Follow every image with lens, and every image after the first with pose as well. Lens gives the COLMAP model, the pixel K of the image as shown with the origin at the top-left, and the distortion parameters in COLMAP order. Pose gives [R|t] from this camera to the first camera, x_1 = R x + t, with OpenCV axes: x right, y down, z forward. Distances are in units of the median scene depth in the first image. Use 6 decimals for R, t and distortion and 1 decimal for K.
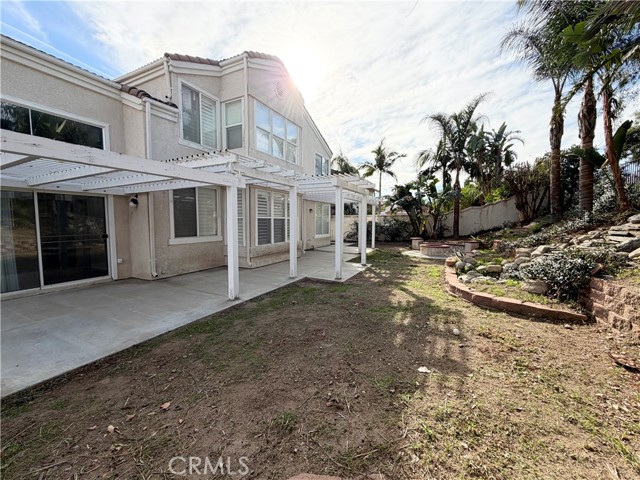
lens RADIAL K [[256.3, 0, 318.5], [0, 256.3, 241.4], [0, 0, 1]] dist [-0.000530, -0.000261]
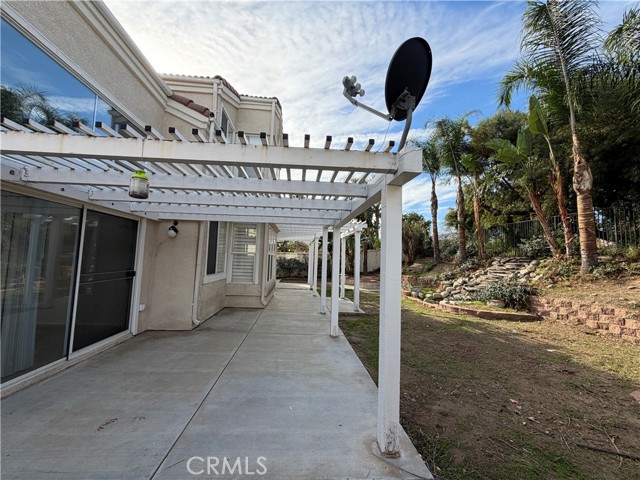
lens RADIAL K [[256.3, 0, 316.3], [0, 256.3, 240.5], [0, 0, 1]] dist [-0.000530, -0.000261]
pose [[0.852427, 0.067861, 0.518423, -0.783976], [0.010325, 0.989163, -0.146459, -0.001328], [-0.522744, 0.130198, 0.842489, 0.107608]]
